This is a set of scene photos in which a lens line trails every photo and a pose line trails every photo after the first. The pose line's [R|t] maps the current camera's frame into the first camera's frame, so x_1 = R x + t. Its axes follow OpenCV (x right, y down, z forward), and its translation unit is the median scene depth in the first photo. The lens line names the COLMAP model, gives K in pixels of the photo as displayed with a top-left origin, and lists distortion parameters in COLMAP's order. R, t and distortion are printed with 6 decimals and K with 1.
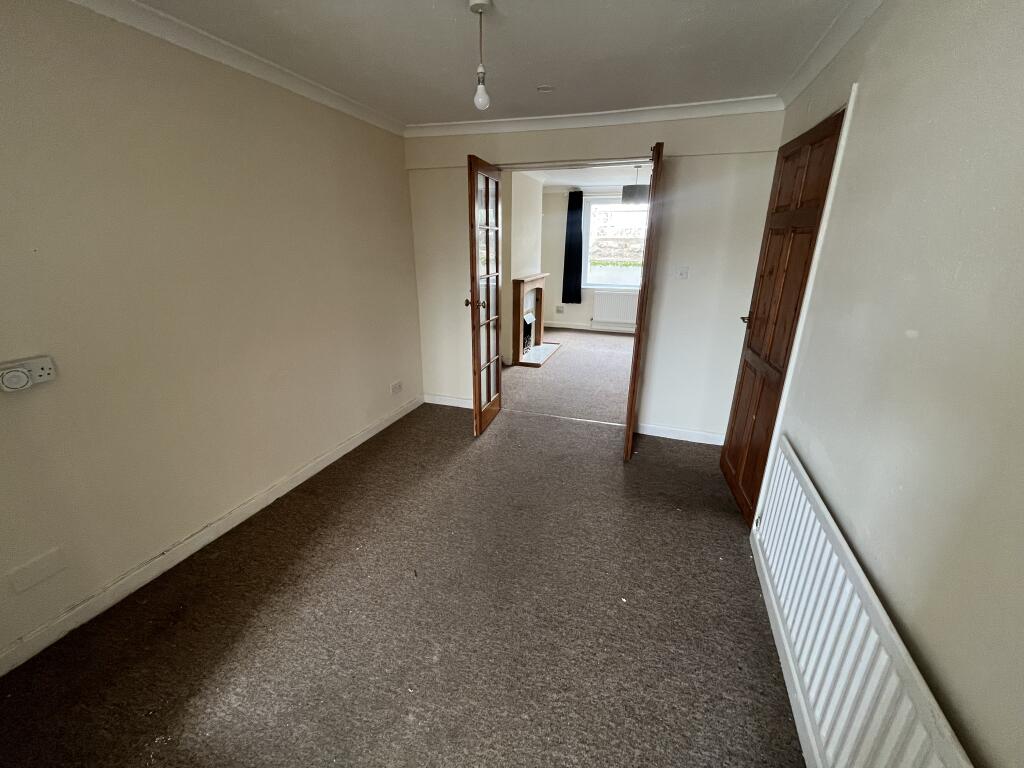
lens RADIAL K [[418.6, 0, 513.3], [0, 418.6, 384.4], [0, 0, 1]] dist [-0.000728, -0.000030]
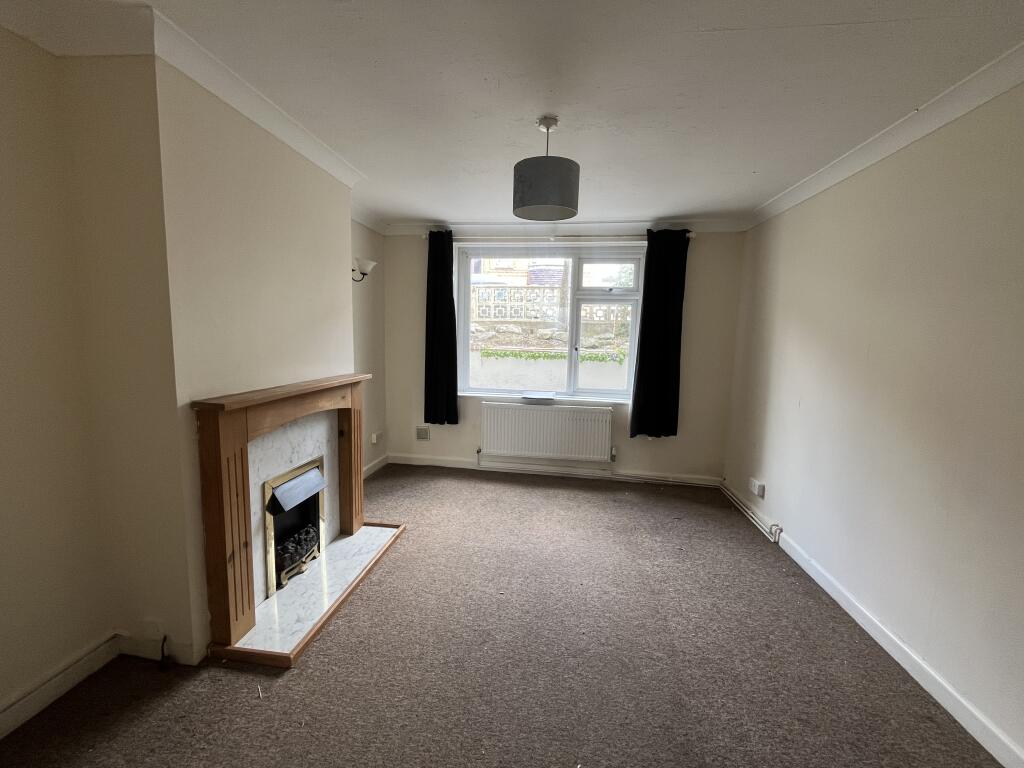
lens RADIAL K [[418.6, 0, 510.9], [0, 418.6, 380.8], [0, 0, 1]] dist [-0.000728, -0.000030]
pose [[0.980384, -0.004859, 0.197036, 0.120491], [0.046478, 0.977203, -0.207159, -0.130702], [-0.191538, 0.212253, 0.958260, 0.442178]]
